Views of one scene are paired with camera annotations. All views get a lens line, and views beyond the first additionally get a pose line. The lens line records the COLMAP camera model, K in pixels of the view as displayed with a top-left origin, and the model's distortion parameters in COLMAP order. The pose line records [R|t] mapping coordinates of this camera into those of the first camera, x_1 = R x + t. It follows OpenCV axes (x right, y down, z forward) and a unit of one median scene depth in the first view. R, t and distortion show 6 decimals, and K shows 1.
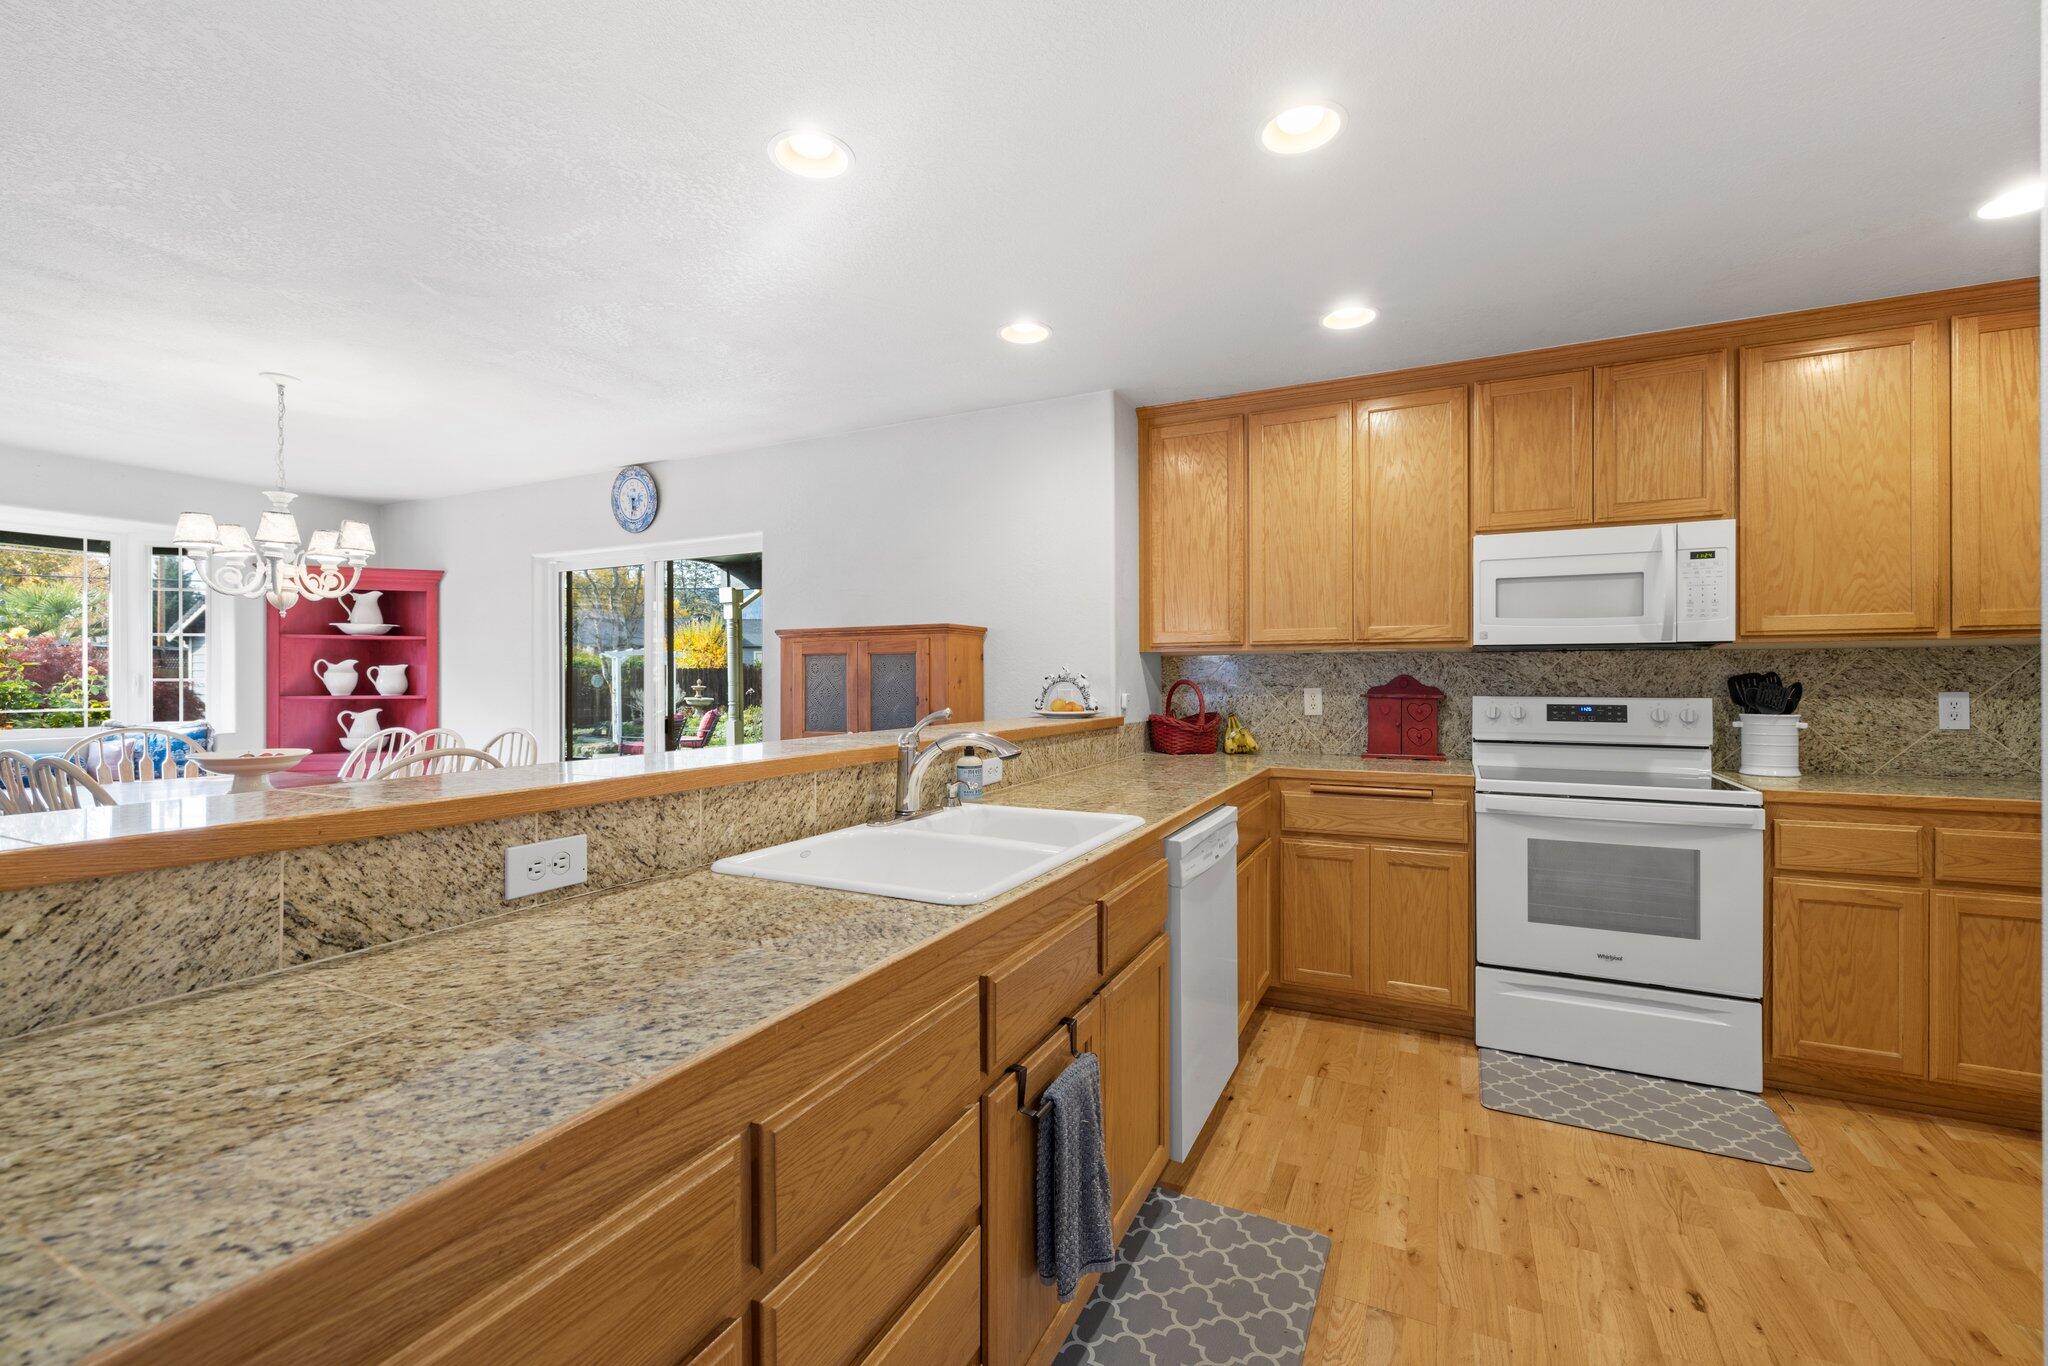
lens RADIAL K [[855.6, 0, 1026.9], [0, 855.6, 689.5], [0, 0, 1]] dist [0.004949, 0.000341]
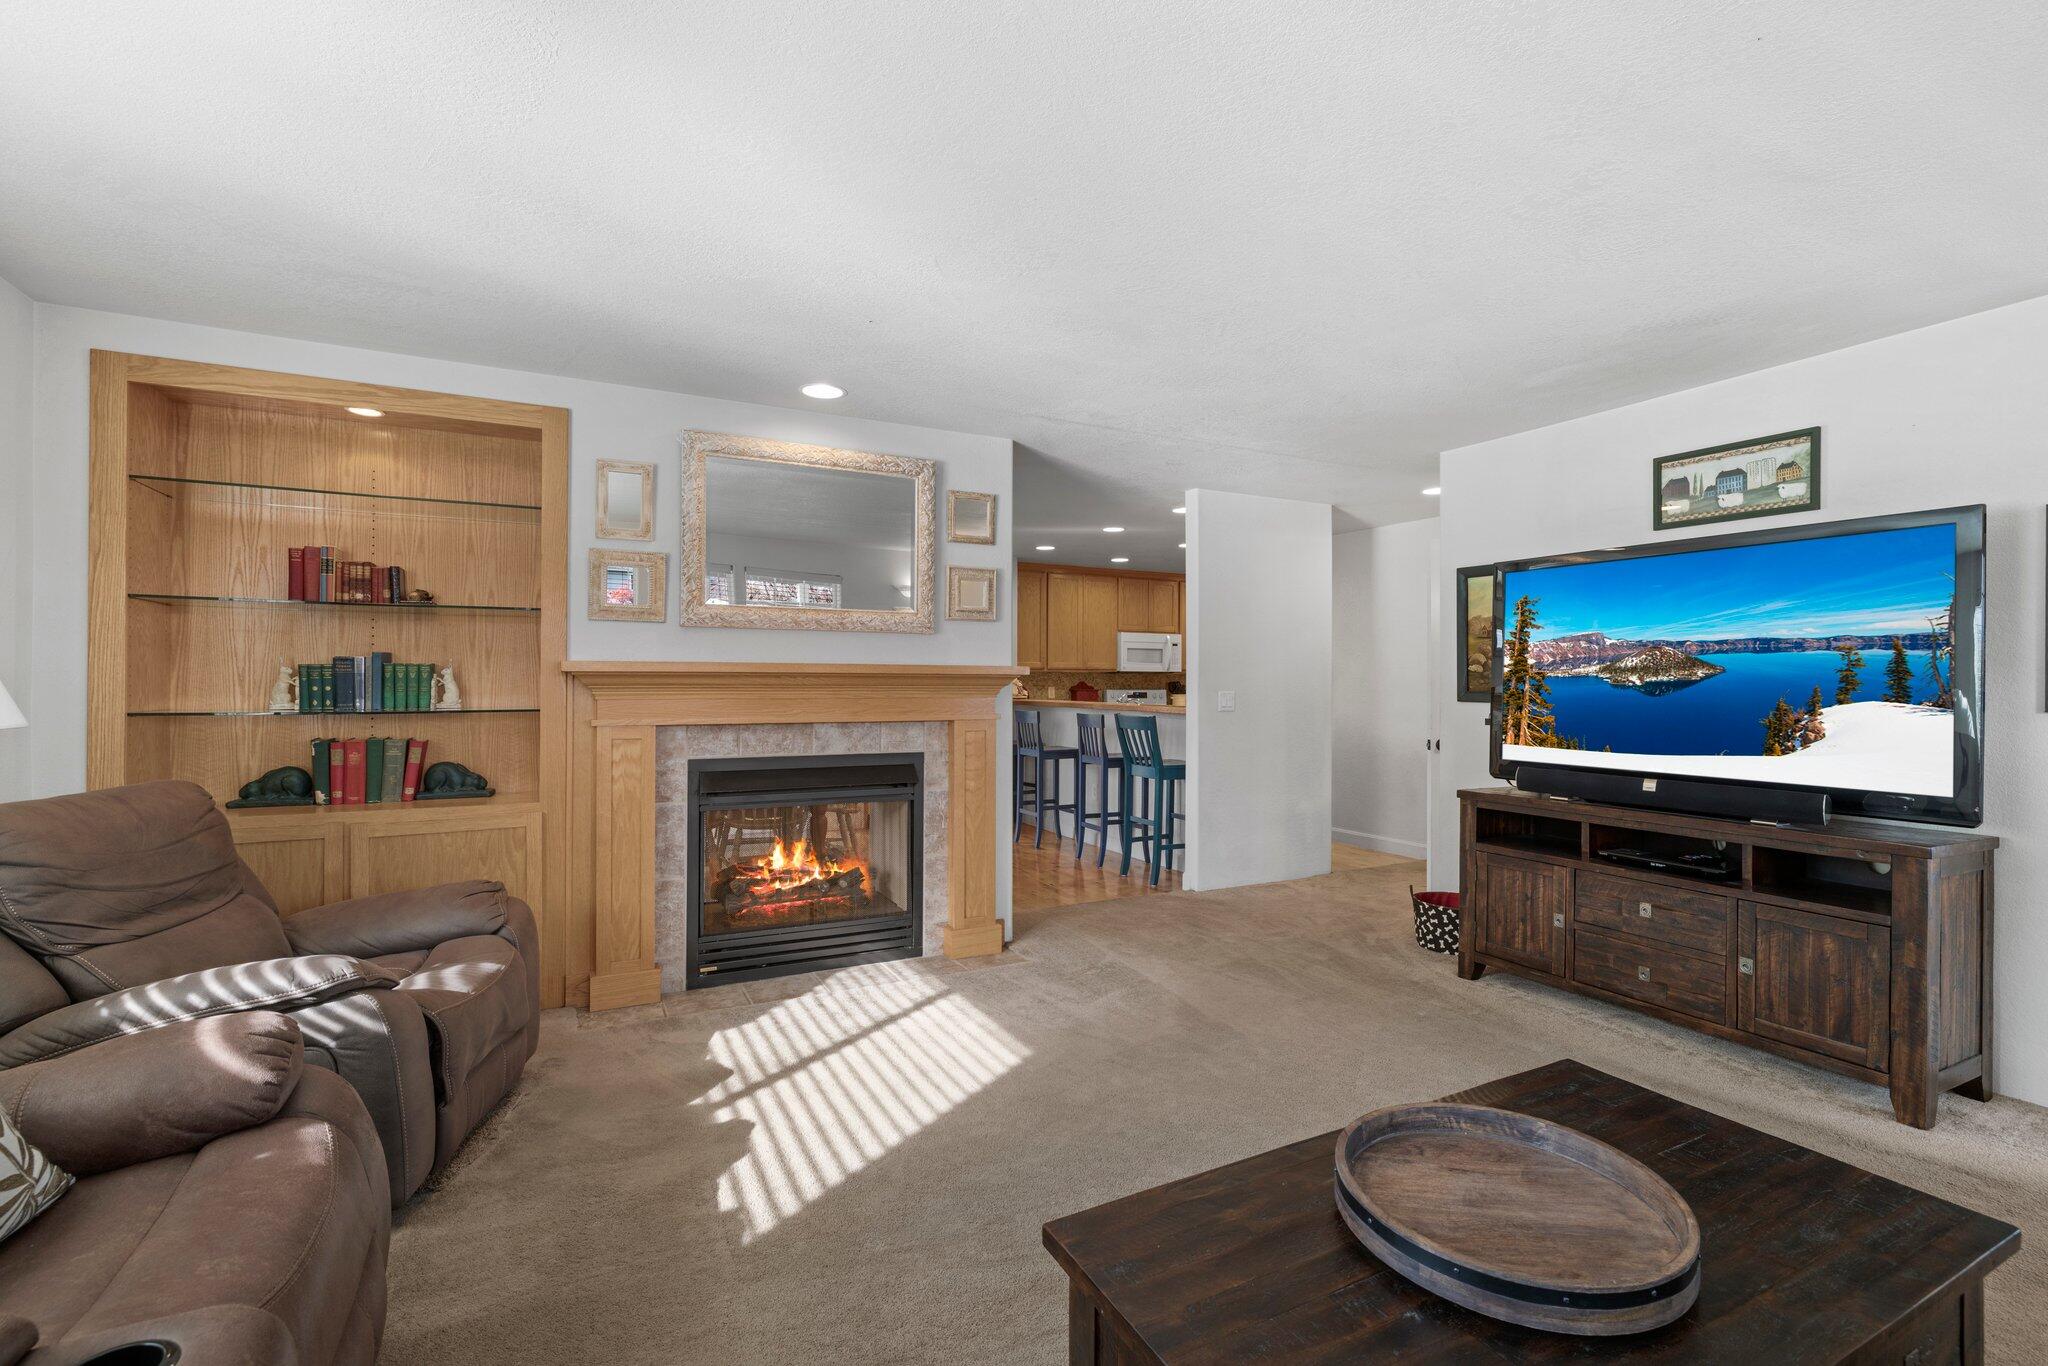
lens RADIAL K [[908.7, 0, 1022.9], [0, 908.7, 676.1], [0, 0, 1]] dist [-0.005629, -0.000032]
pose [[0.607509, 0.008076, 0.794271, -2.008936], [0.007882, 0.999838, -0.016195, 0.010365], [-0.794273, 0.016100, 0.607347, -0.547230]]
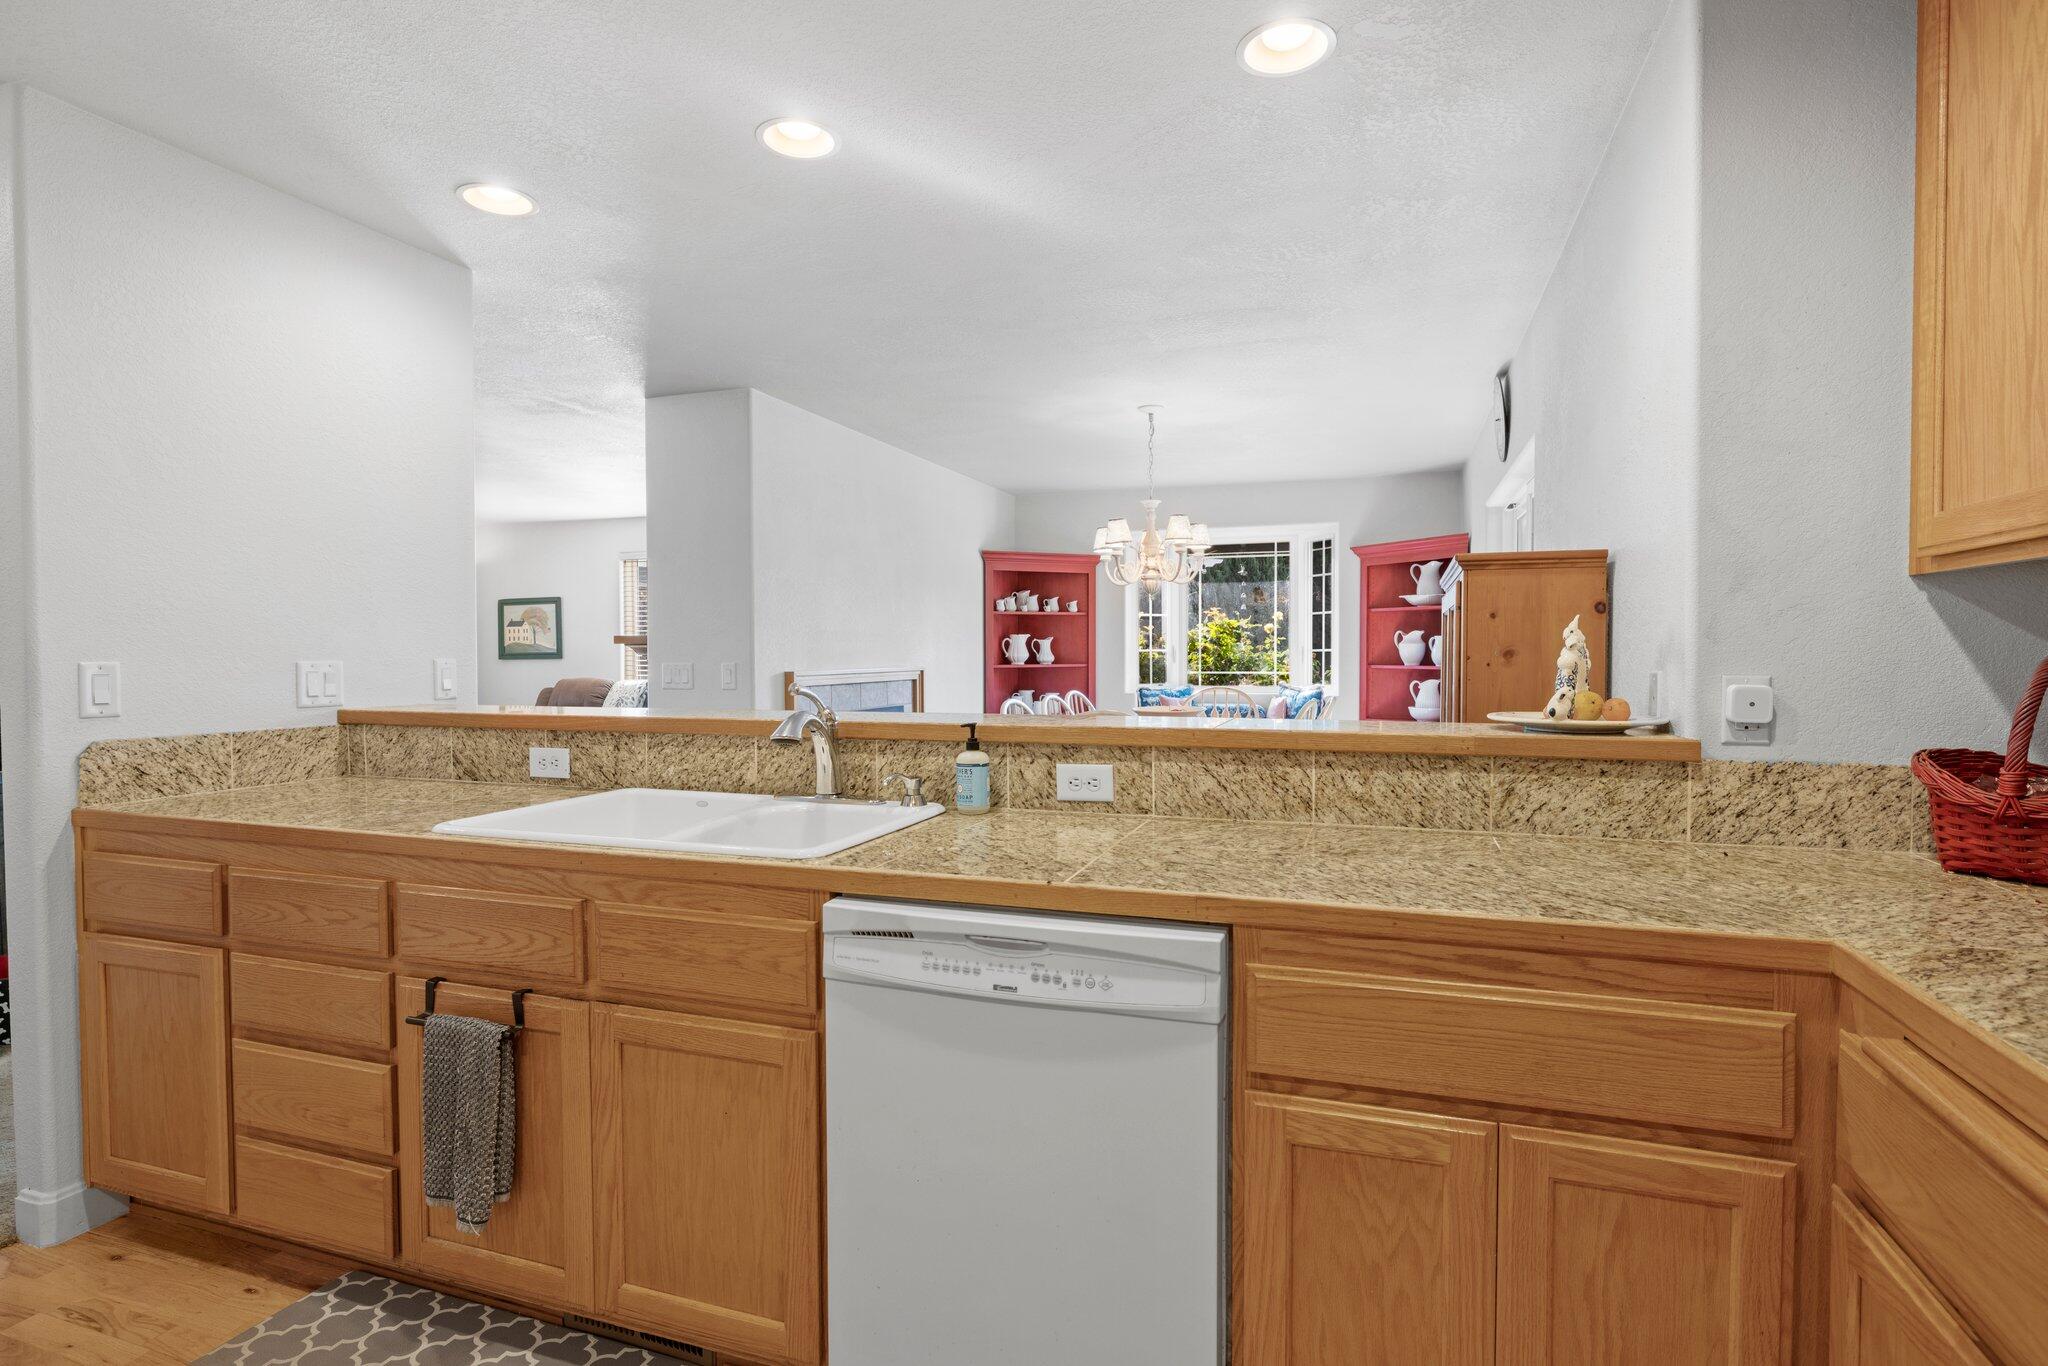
lens RADIAL K [[1005.4, 0, 1019.5], [0, 1005.4, 676.3], [0, 0, 1]] dist [-0.003324, -0.000020]
pose [[0.128276, 0.026138, -0.991394, 0.543118], [-0.011149, 0.999627, 0.024912, -0.007772], [0.991676, 0.007857, 0.128519, 0.603500]]
